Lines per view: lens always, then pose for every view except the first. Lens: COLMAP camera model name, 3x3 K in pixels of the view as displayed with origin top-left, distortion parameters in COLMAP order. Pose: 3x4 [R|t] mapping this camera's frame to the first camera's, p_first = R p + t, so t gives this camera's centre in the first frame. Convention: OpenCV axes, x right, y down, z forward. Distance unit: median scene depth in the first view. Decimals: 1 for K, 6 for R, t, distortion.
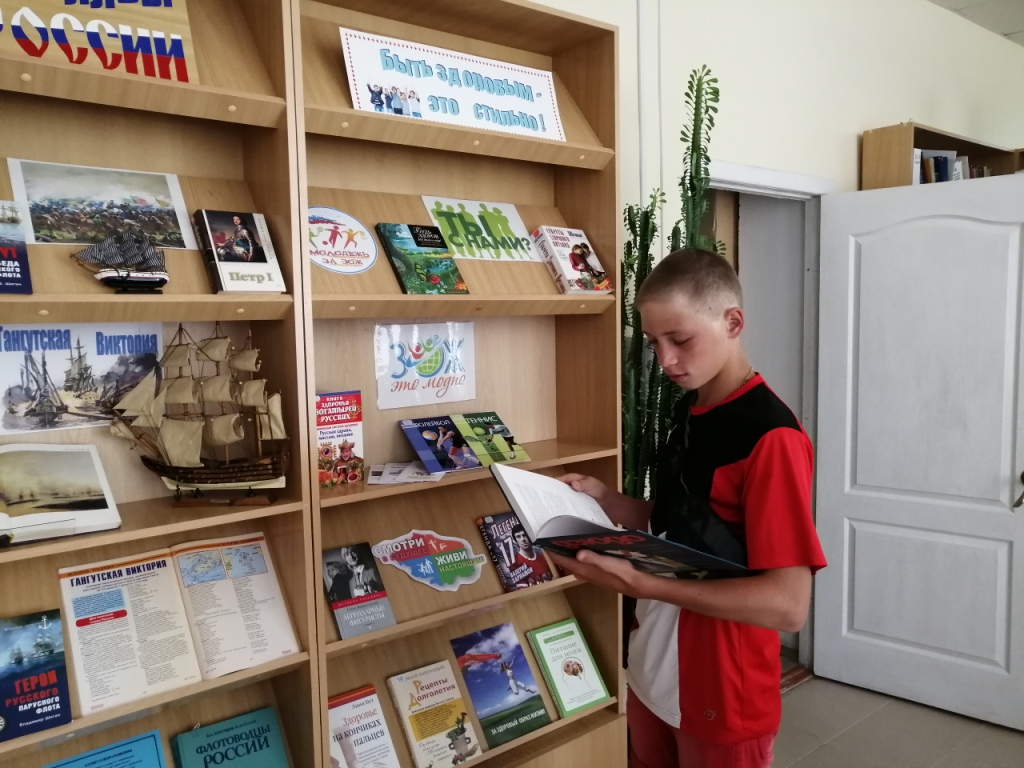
lens RADIAL K [[788.6, 0, 512.2], [0, 788.6, 382.3], [0, 0, 1]] dist [-0.021533, 0.047170]
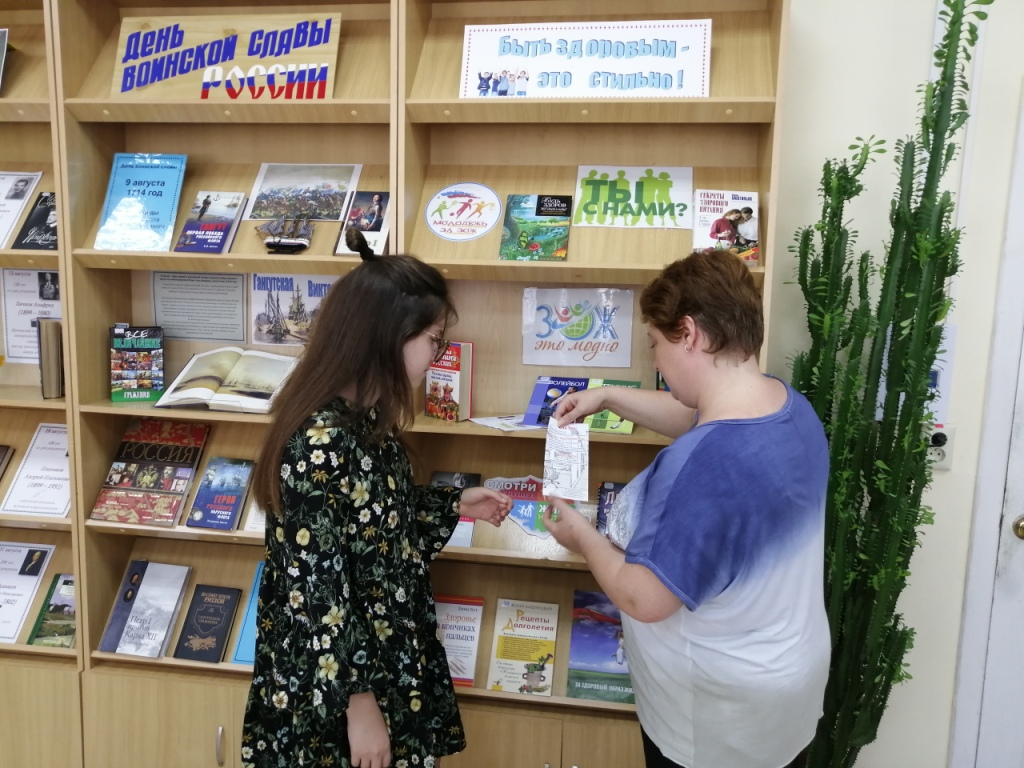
lens RADIAL K [[788.6, 0, 513.5], [0, 788.6, 382.8], [0, 0, 1]] dist [-0.021533, 0.047170]
pose [[0.693529, 0.133988, -0.707859, 0.651001], [-0.102393, 0.990911, 0.087245, -0.036360], [0.713115, 0.011973, 0.700945, 0.223226]]
